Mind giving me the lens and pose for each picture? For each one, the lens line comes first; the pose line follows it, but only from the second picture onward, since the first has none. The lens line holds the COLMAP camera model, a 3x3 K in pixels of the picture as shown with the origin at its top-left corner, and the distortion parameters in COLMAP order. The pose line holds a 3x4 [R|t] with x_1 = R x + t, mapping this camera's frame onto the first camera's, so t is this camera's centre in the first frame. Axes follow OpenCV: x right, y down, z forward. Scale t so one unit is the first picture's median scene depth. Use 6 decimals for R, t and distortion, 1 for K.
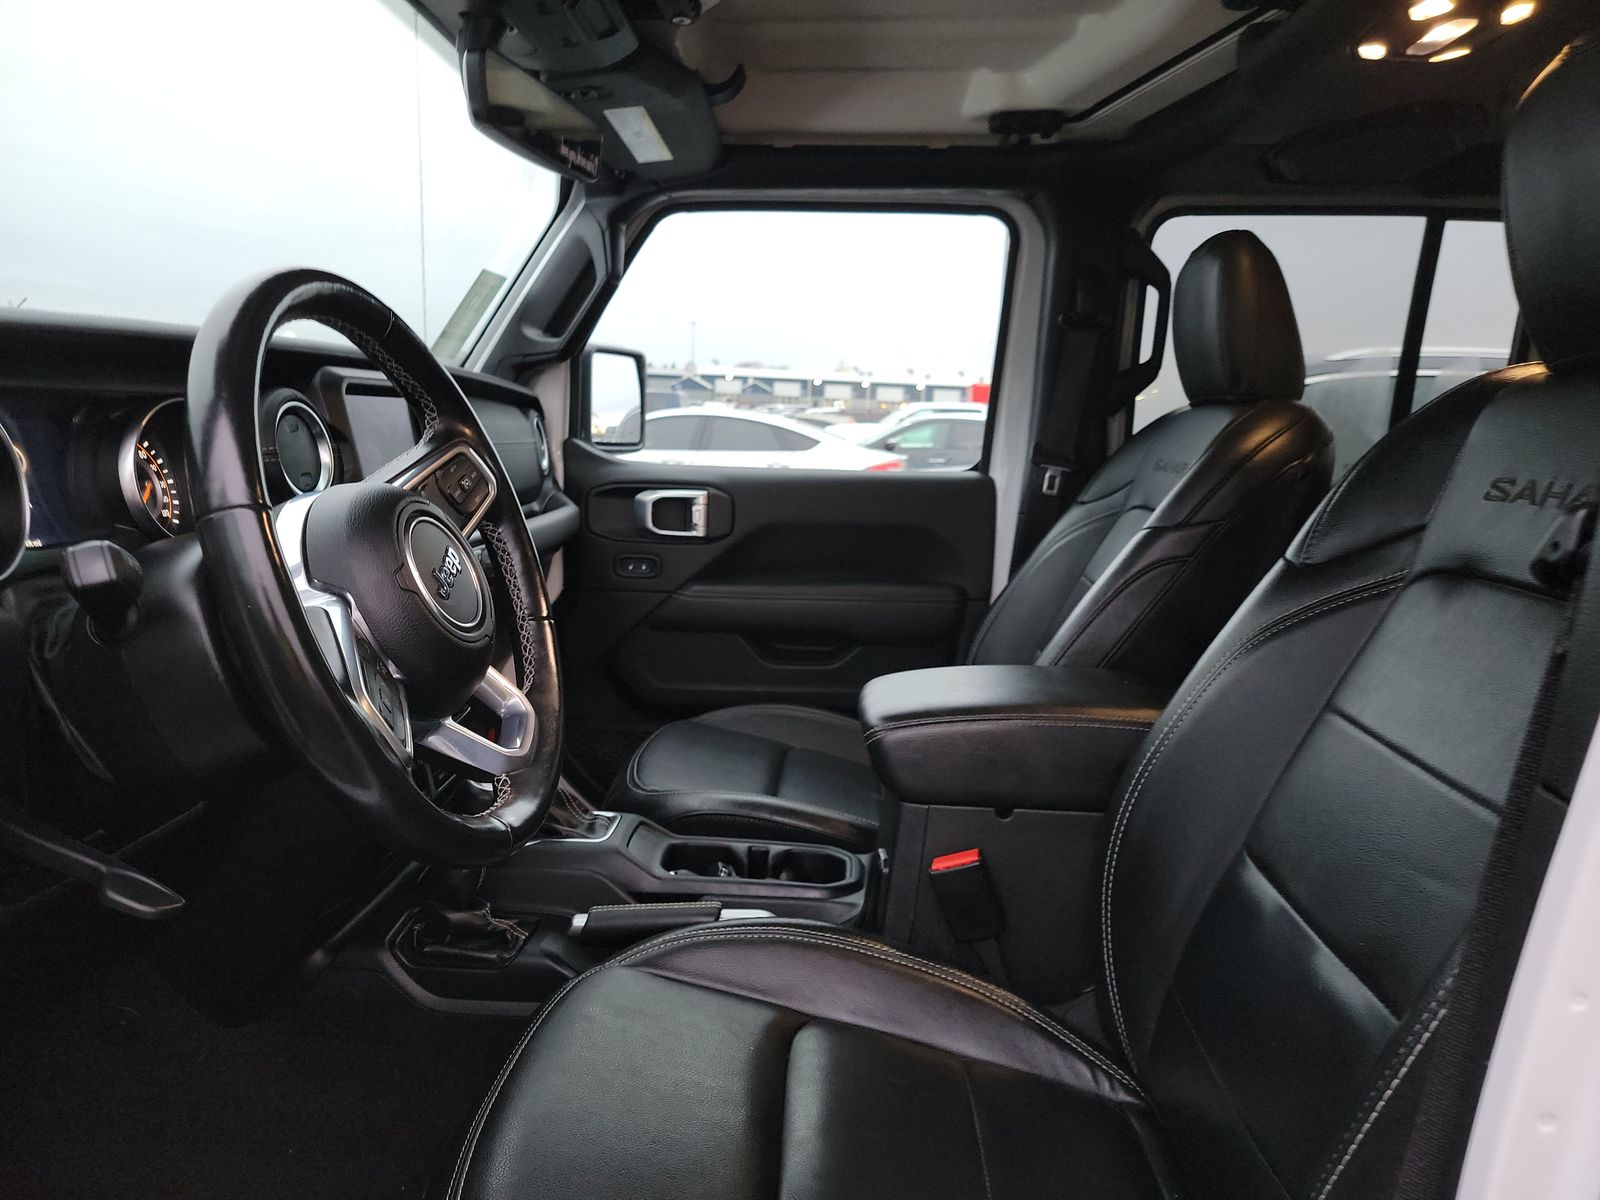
lens RADIAL K [[1154.7, 0, 796.6], [0, 1154.7, 601.6], [0, 0, 1]] dist [0.079201, -0.031321]
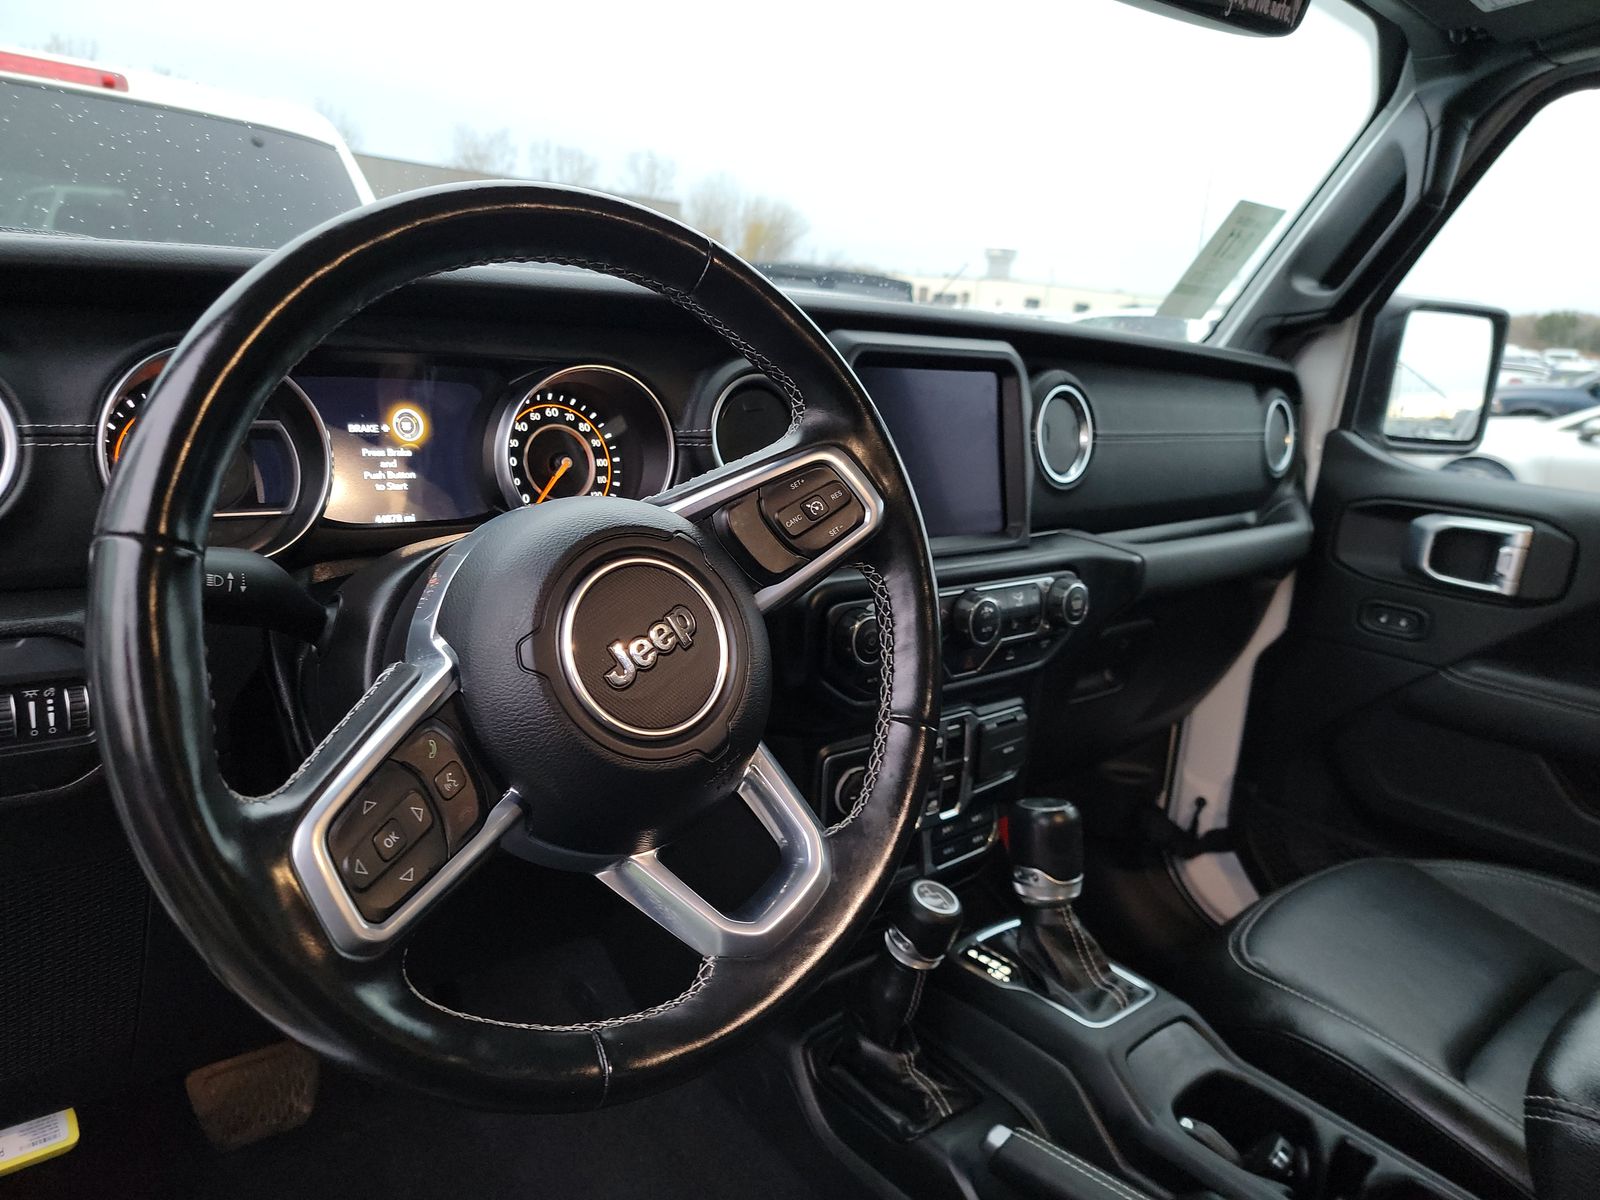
lens RADIAL K [[1154.7, 0, 797.9], [0, 1154.7, 604.6], [0, 0, 1]] dist [0.079201, -0.031321]
pose [[0.711855, 0.186487, -0.677116, 0.089648], [-0.161610, 0.981726, 0.100479, -0.055426], [0.683480, 0.037902, 0.728984, 0.248150]]
